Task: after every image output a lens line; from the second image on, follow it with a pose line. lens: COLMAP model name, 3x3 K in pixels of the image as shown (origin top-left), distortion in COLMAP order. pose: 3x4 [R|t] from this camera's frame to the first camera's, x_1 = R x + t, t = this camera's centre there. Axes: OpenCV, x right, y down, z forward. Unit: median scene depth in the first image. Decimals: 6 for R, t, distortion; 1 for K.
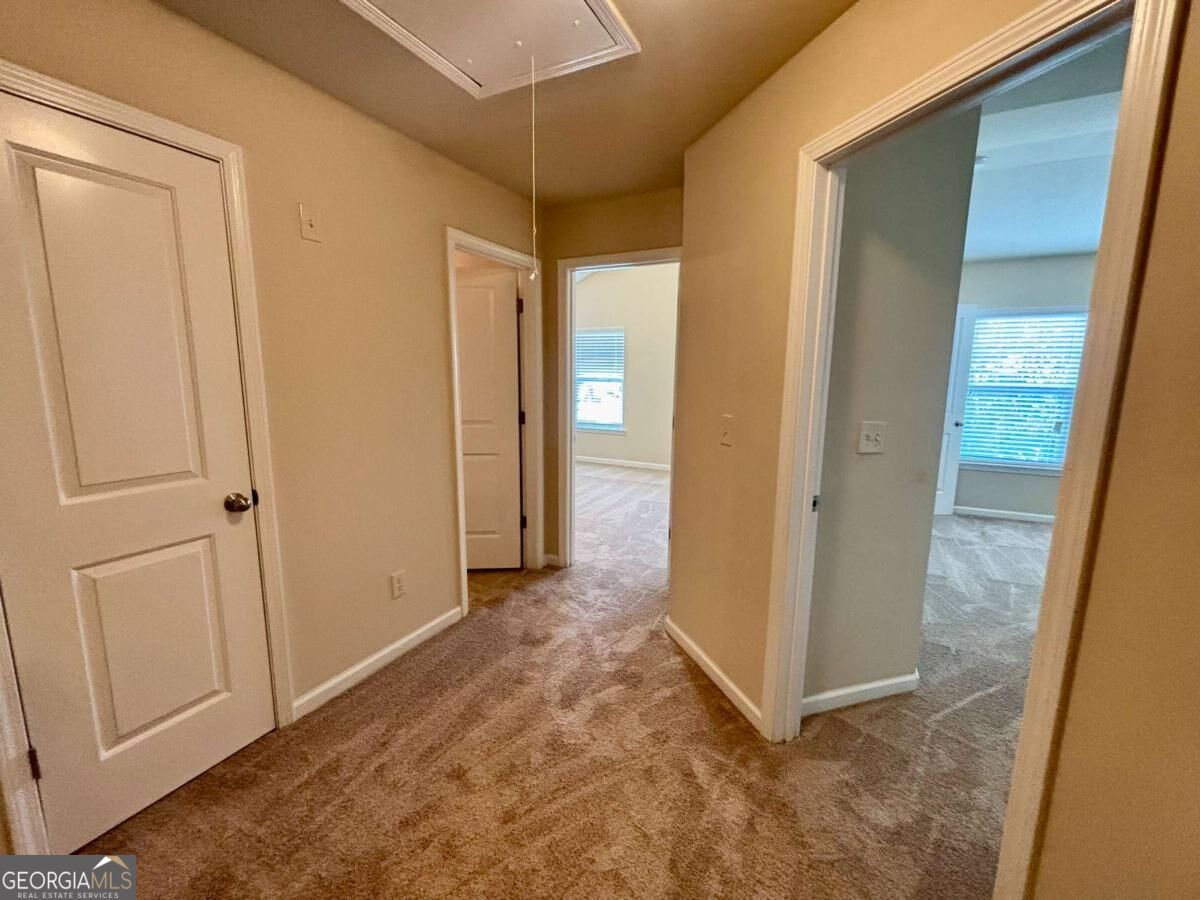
lens RADIAL K [[497.0, 0, 606.6], [0, 497.0, 450.1], [0, 0, 1]] dist [0.002630, 0.000523]
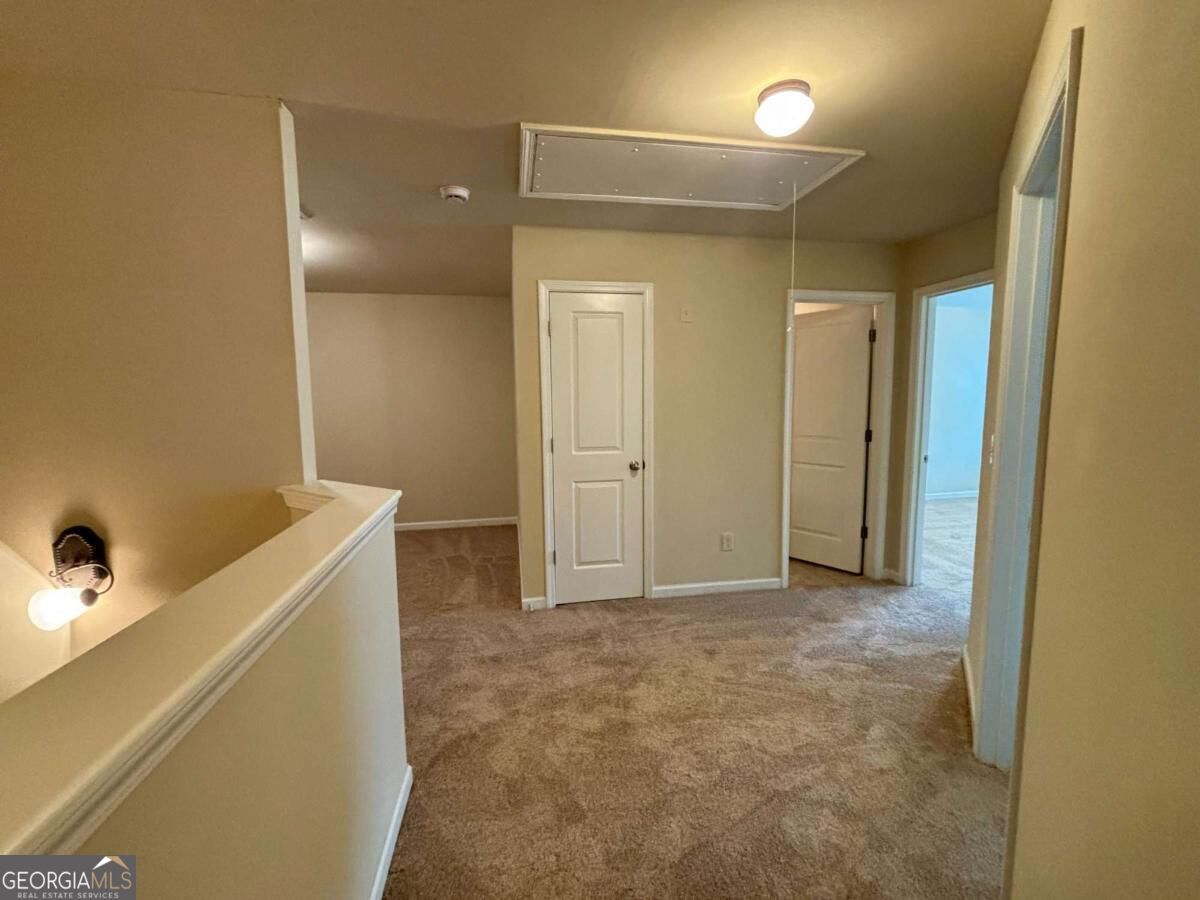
lens RADIAL K [[497.0, 0, 604.5], [0, 497.0, 449.0], [0, 0, 1]] dist [0.002630, 0.000523]
pose [[0.616392, 0.066143, -0.784657, 0.506070], [-0.107041, 0.994255, -0.000275, 0.039585], [0.780130, 0.084160, 0.619931, -0.211316]]
